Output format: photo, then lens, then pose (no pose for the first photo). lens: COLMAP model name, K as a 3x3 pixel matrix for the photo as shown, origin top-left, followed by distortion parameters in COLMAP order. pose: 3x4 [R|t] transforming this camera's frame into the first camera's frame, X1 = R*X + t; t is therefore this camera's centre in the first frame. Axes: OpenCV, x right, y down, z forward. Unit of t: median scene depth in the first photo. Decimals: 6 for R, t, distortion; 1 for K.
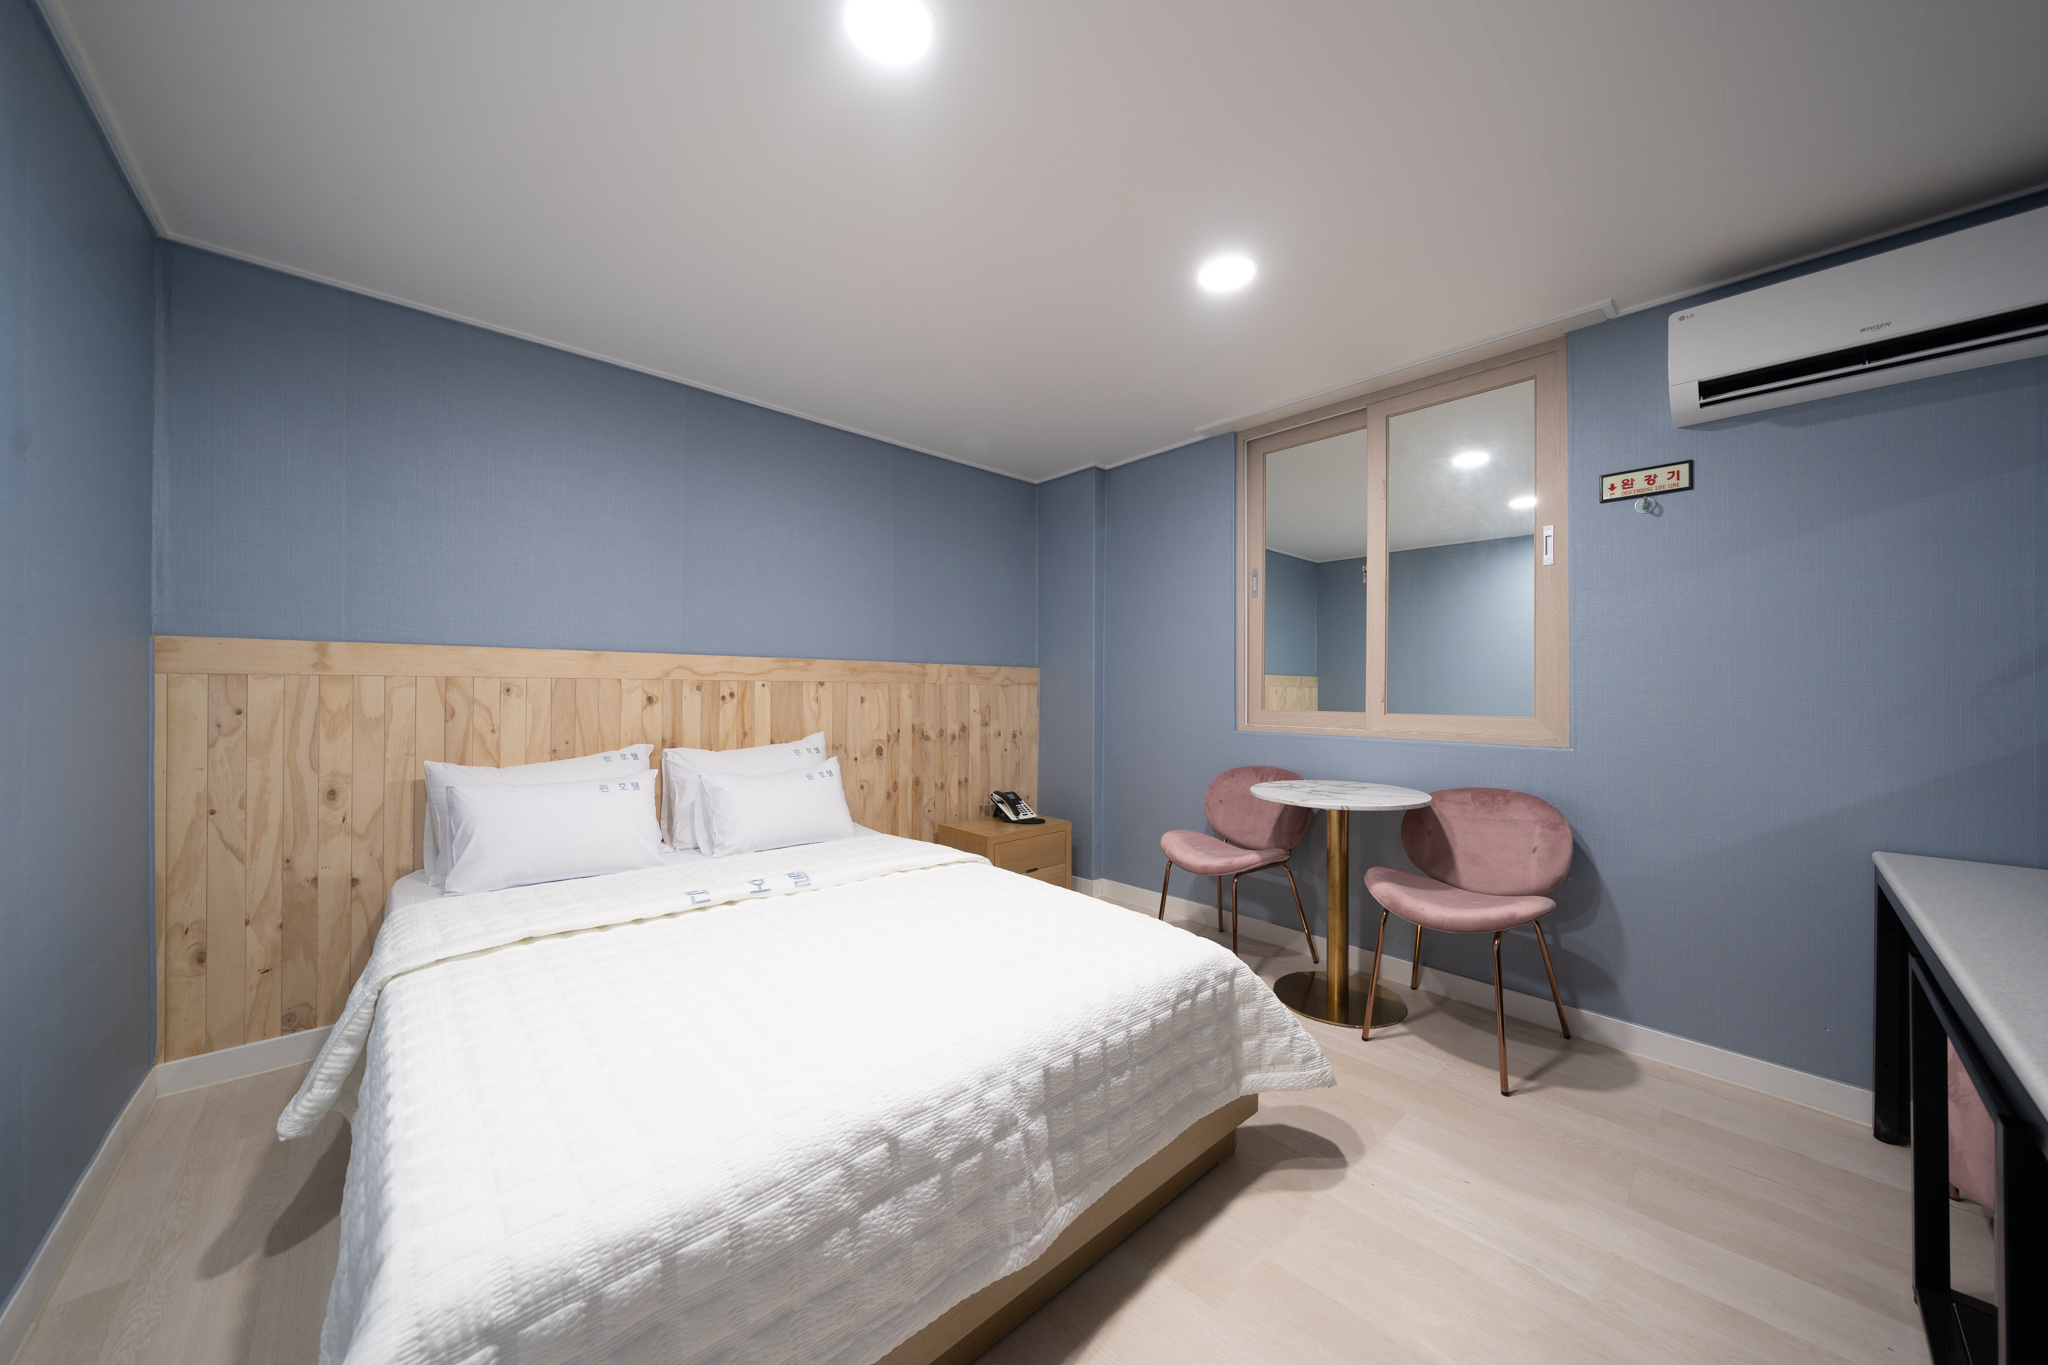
lens RADIAL K [[693.6, 0, 1028.3], [0, 693.6, 686.3], [0, 0, 1]] dist [-0.000678, 0.000008]
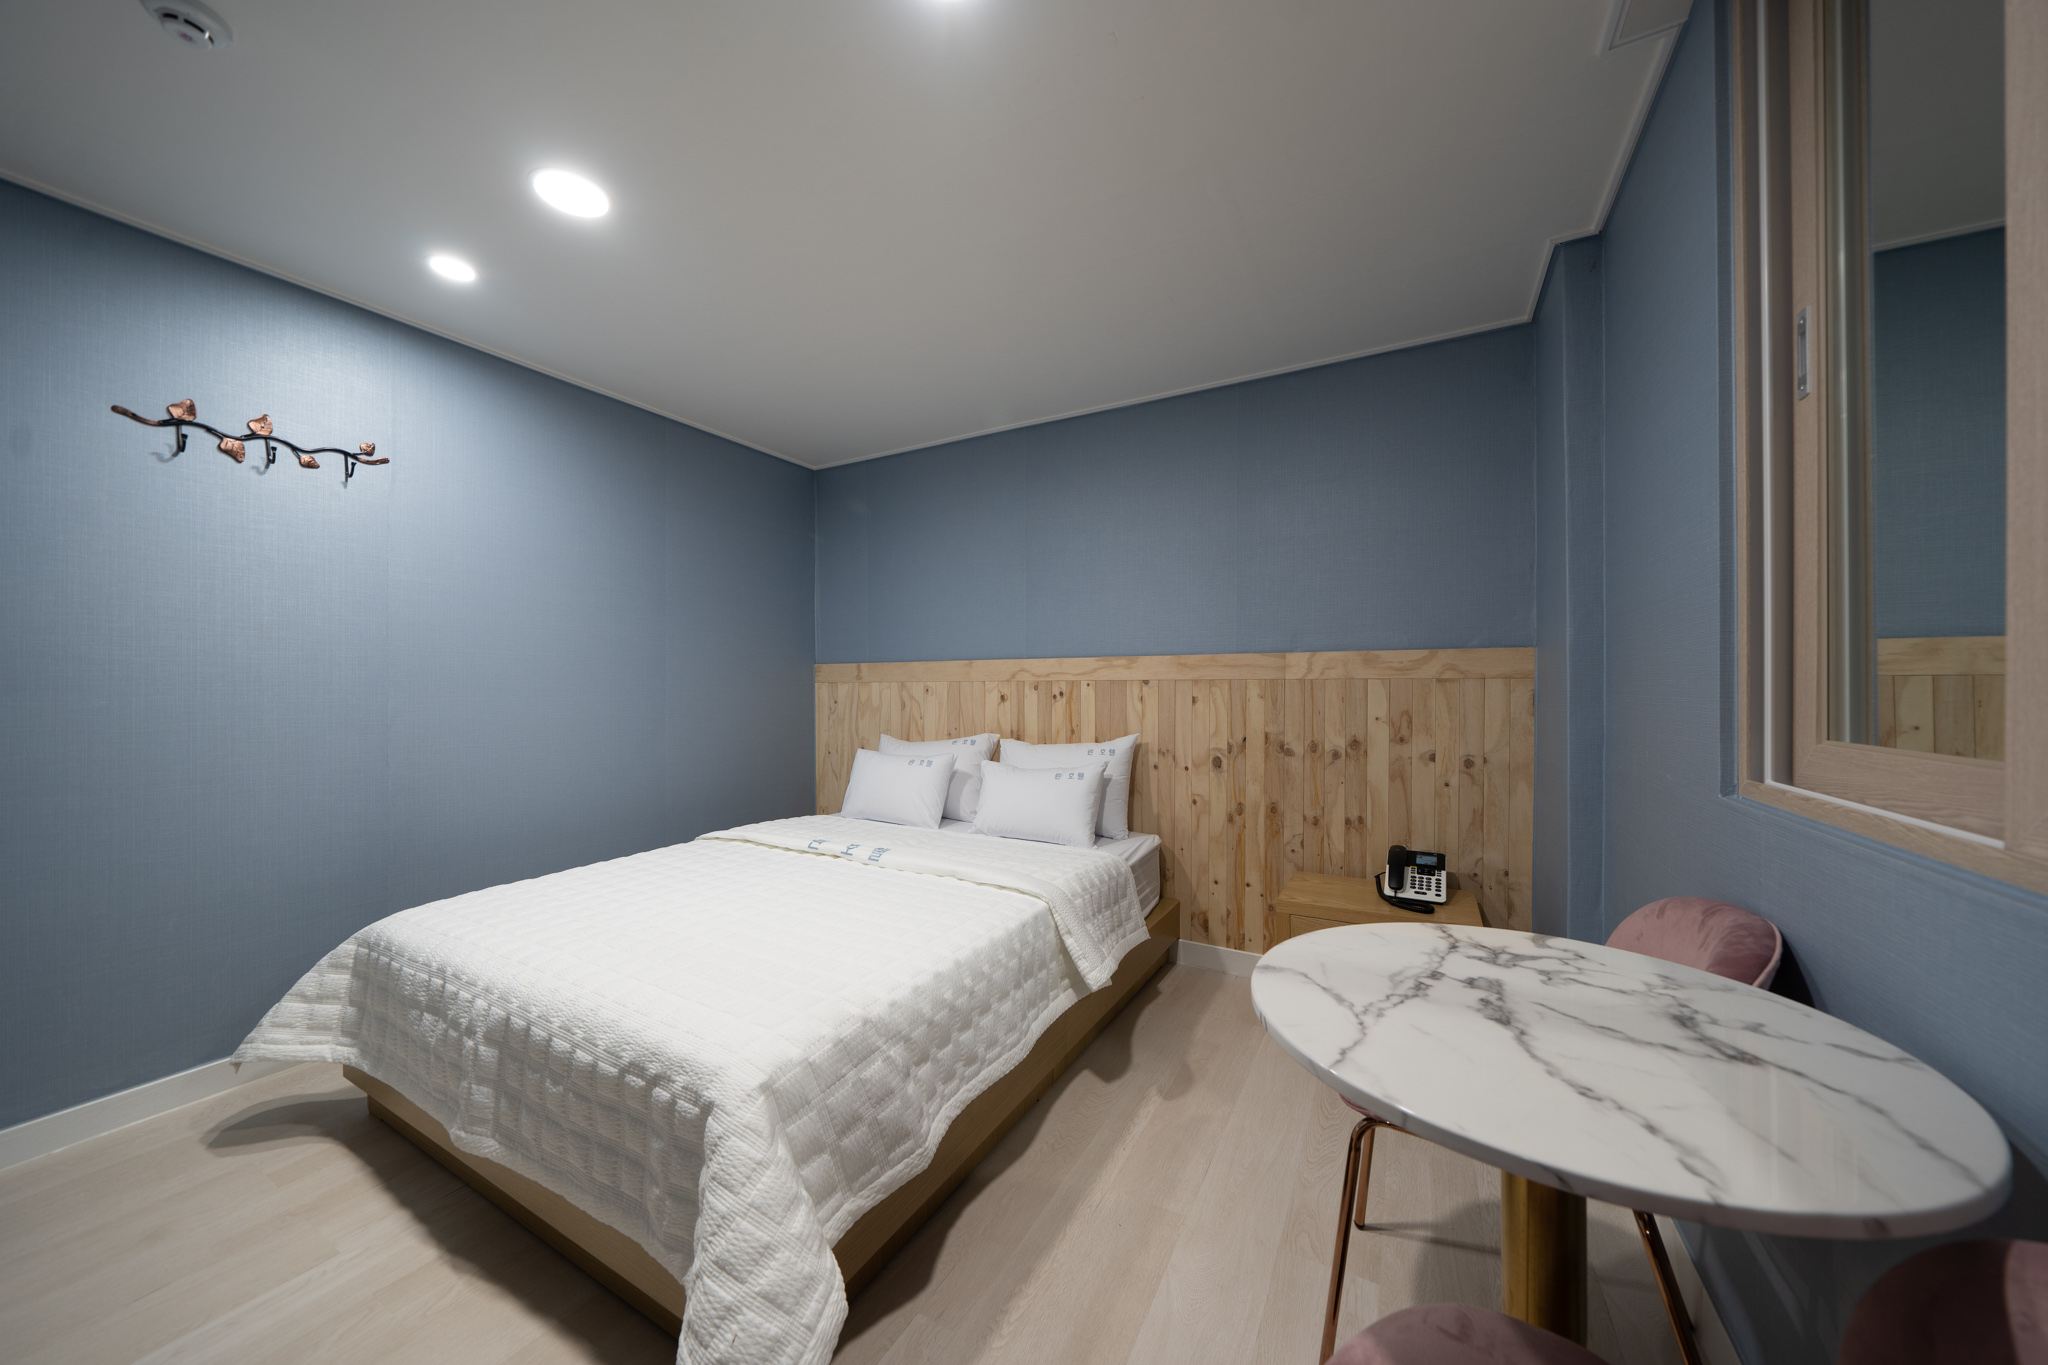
lens RADIAL K [[693.6, 0, 1028.3], [0, 693.6, 686.3], [0, 0, 1]] dist [-0.000678, 0.000008]
pose [[0.314216, -0.010084, -0.949298, 0.495337], [0.007987, 0.999936, -0.007978, 0.007363], [0.949318, -0.005075, 0.314276, 0.519208]]
